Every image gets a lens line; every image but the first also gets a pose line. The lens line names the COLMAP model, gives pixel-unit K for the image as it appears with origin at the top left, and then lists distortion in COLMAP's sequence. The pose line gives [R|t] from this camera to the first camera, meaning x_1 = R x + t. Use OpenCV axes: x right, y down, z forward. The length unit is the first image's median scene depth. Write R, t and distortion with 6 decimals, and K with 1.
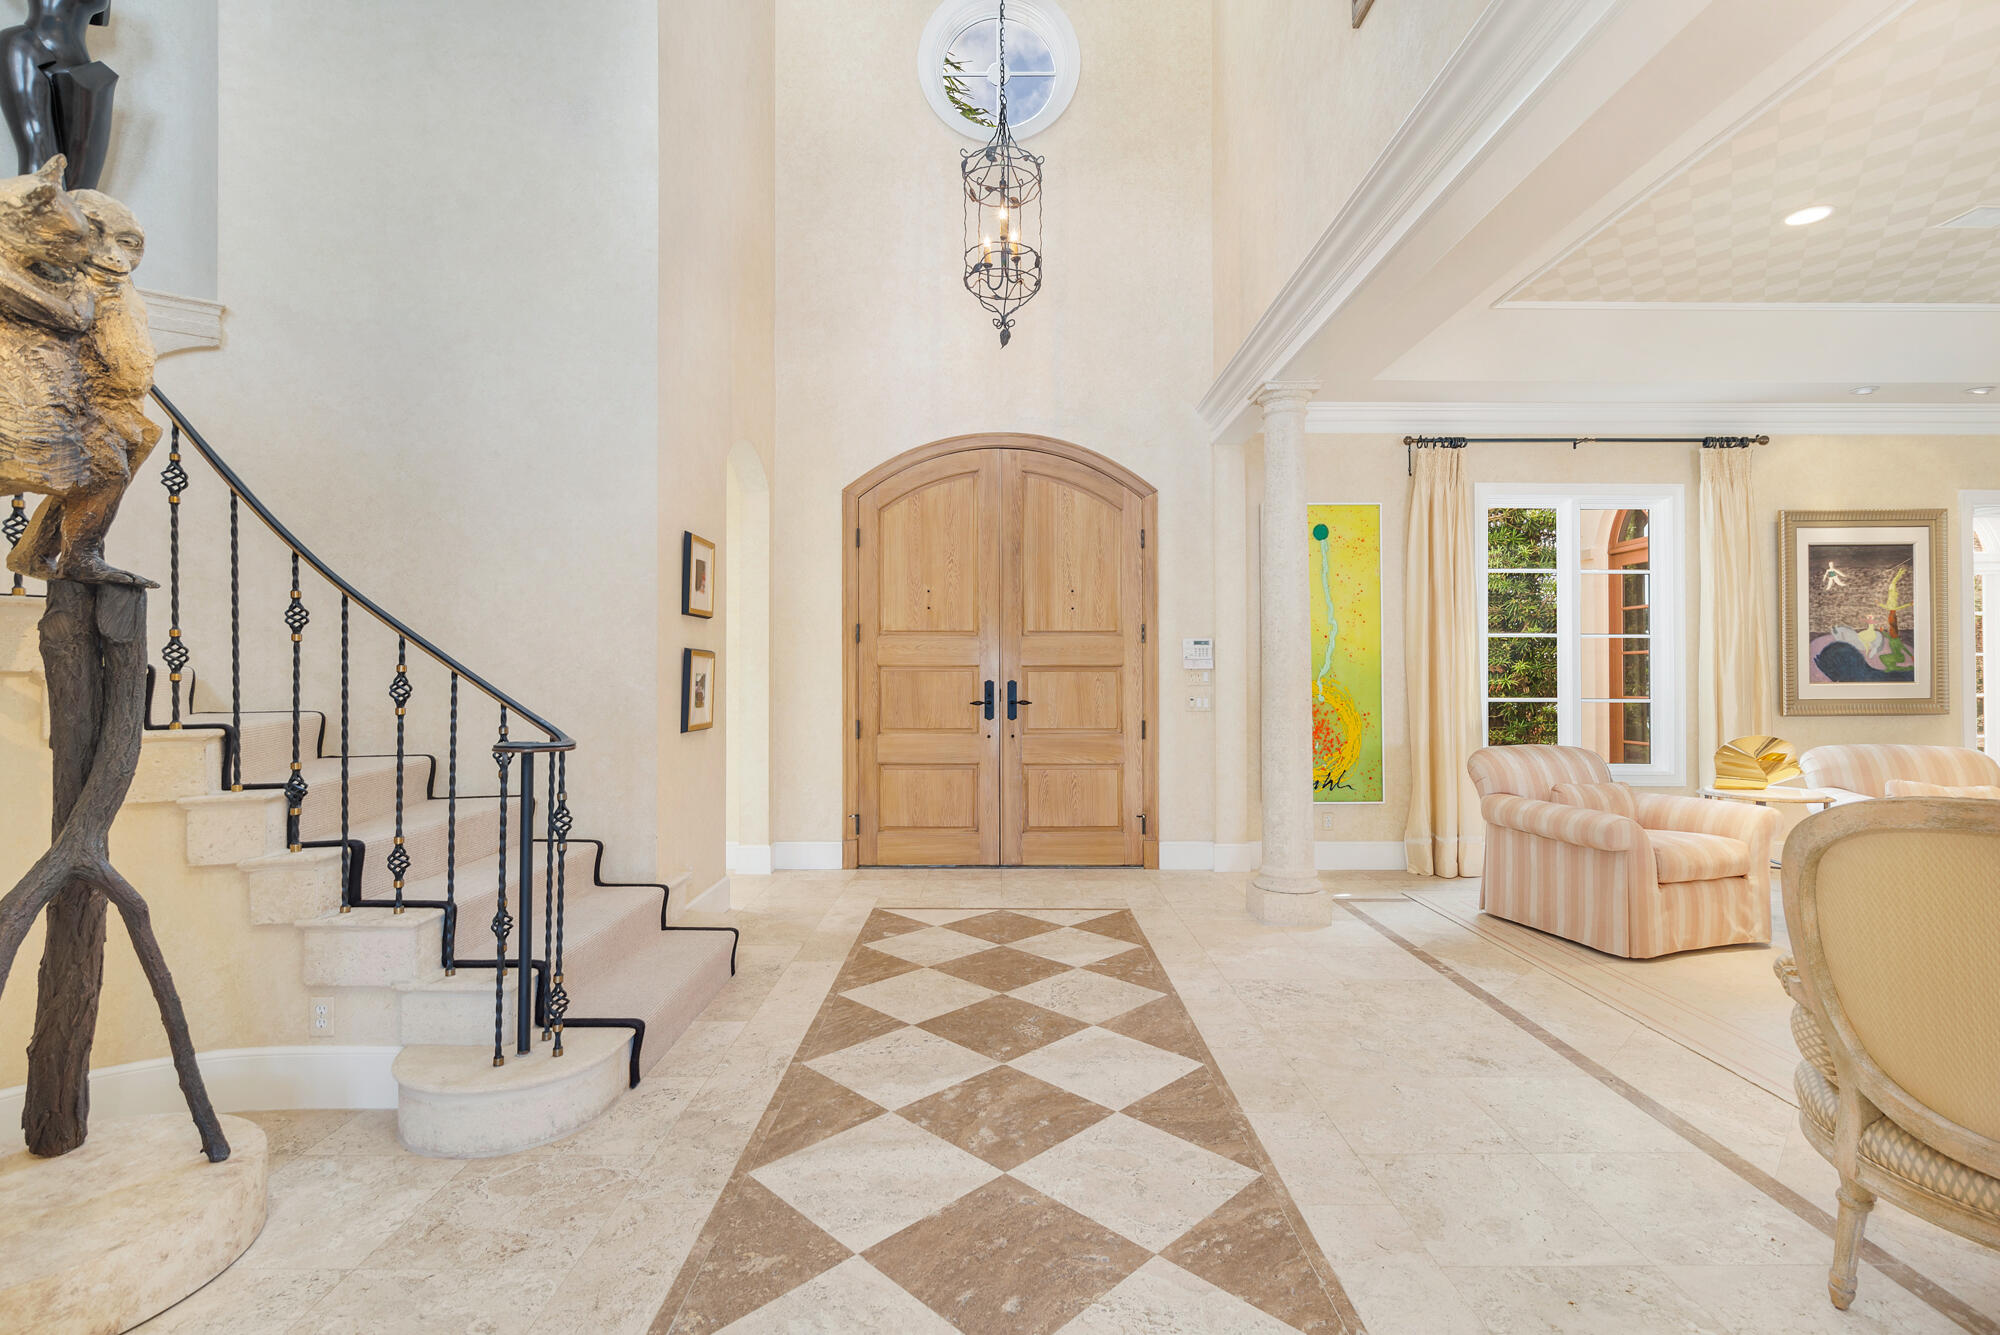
lens RADIAL K [[922.9, 0, 1008.8], [0, 922.9, 667.2], [0, 0, 1]] dist [0.004147, -0.001077]
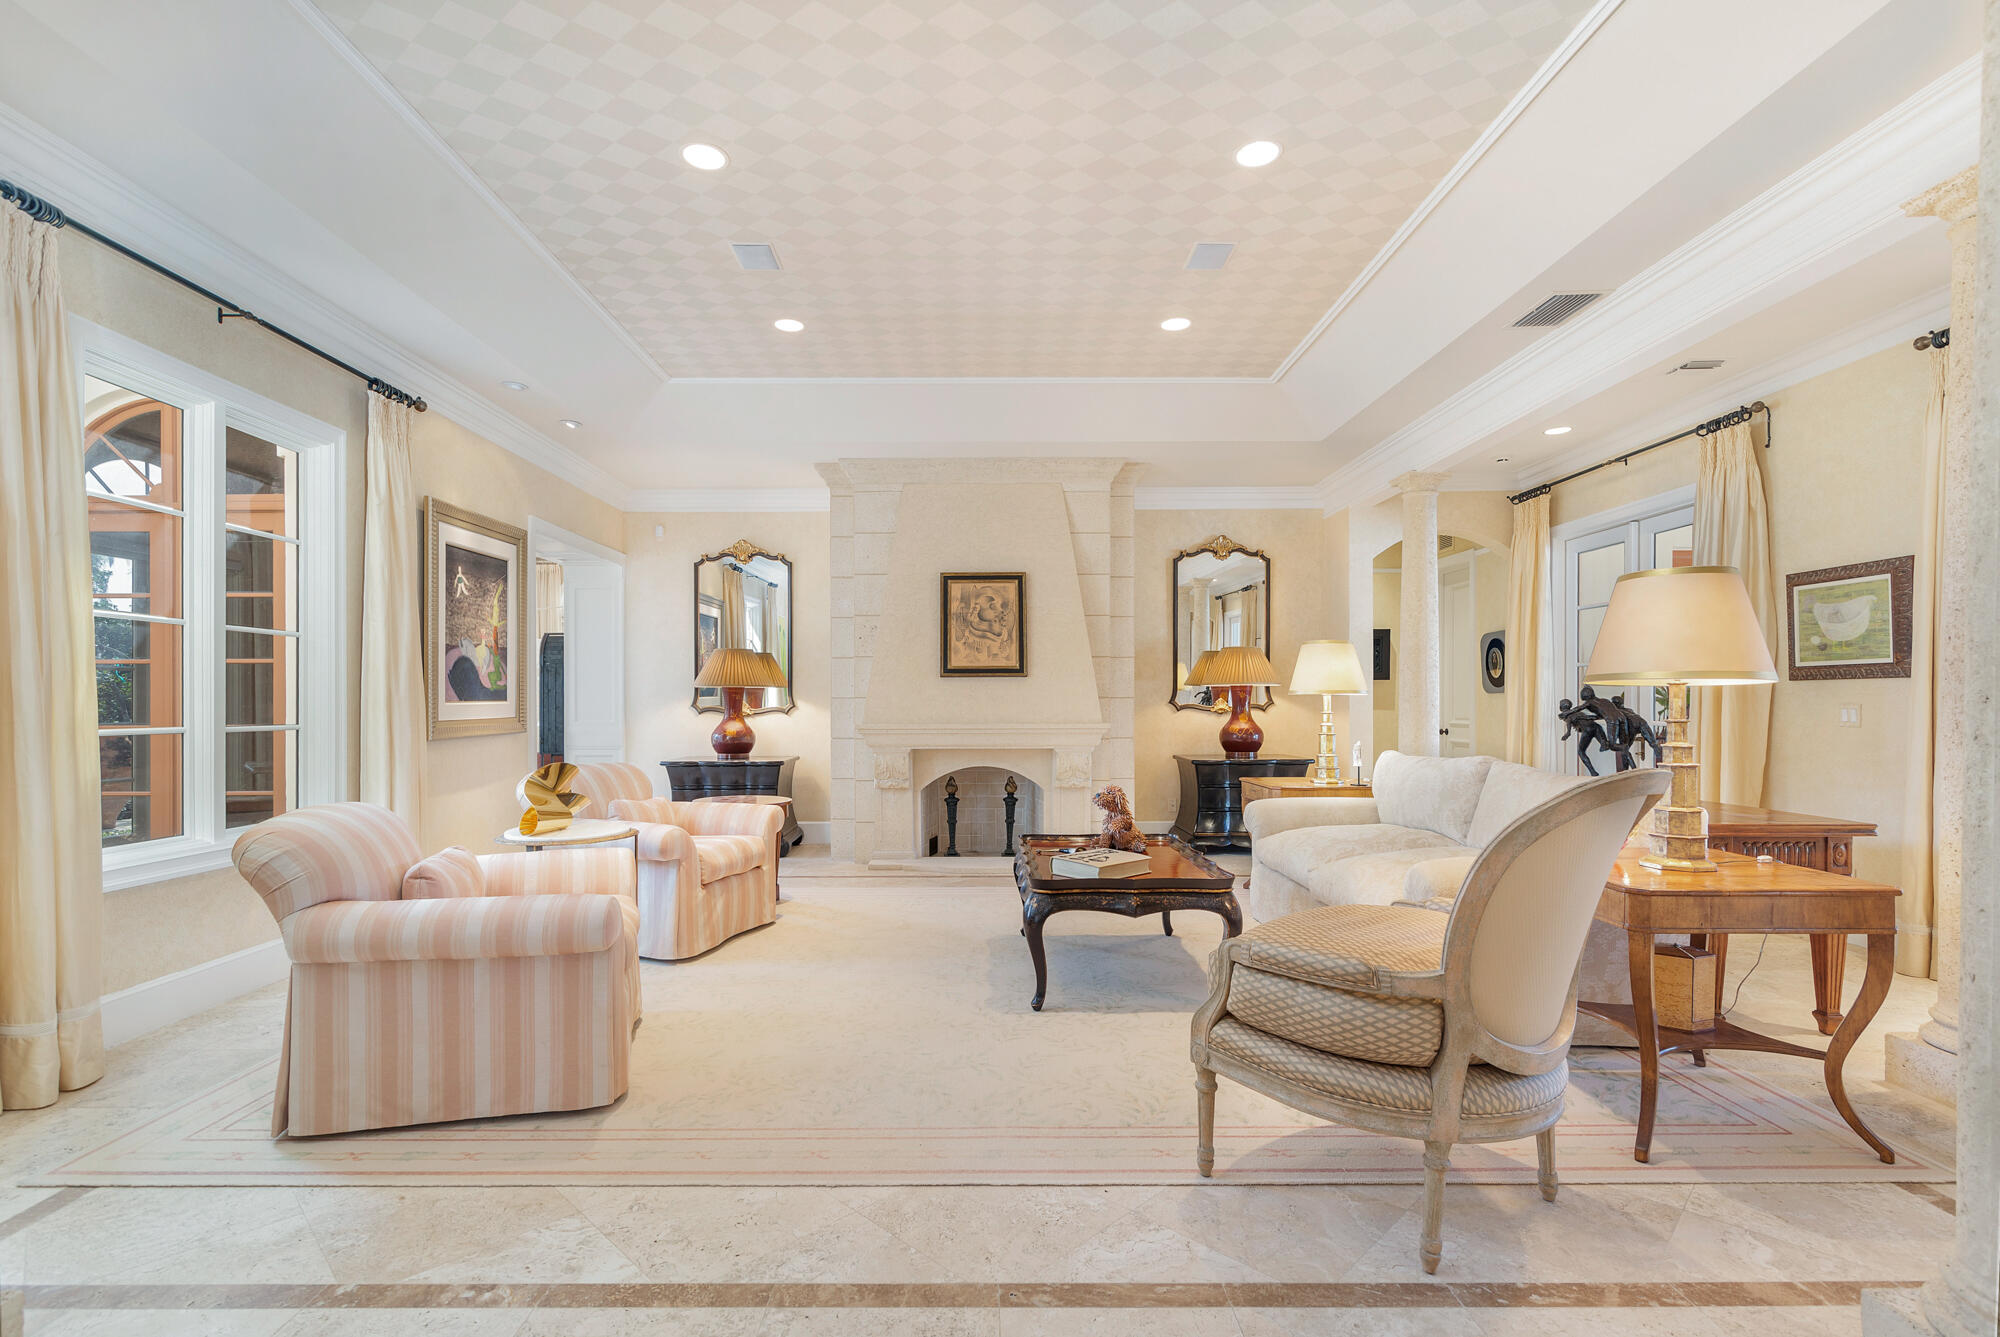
lens RADIAL K [[922.9, 0, 978.8], [0, 922.9, 704.8], [0, 0, 1]] dist [0.004147, -0.001077]
pose [[0.013991, -0.002615, 0.999899, 0.000636], [-0.006793, 0.999973, 0.002710, 0.014337], [-0.999879, -0.006830, 0.013973, 0.492281]]
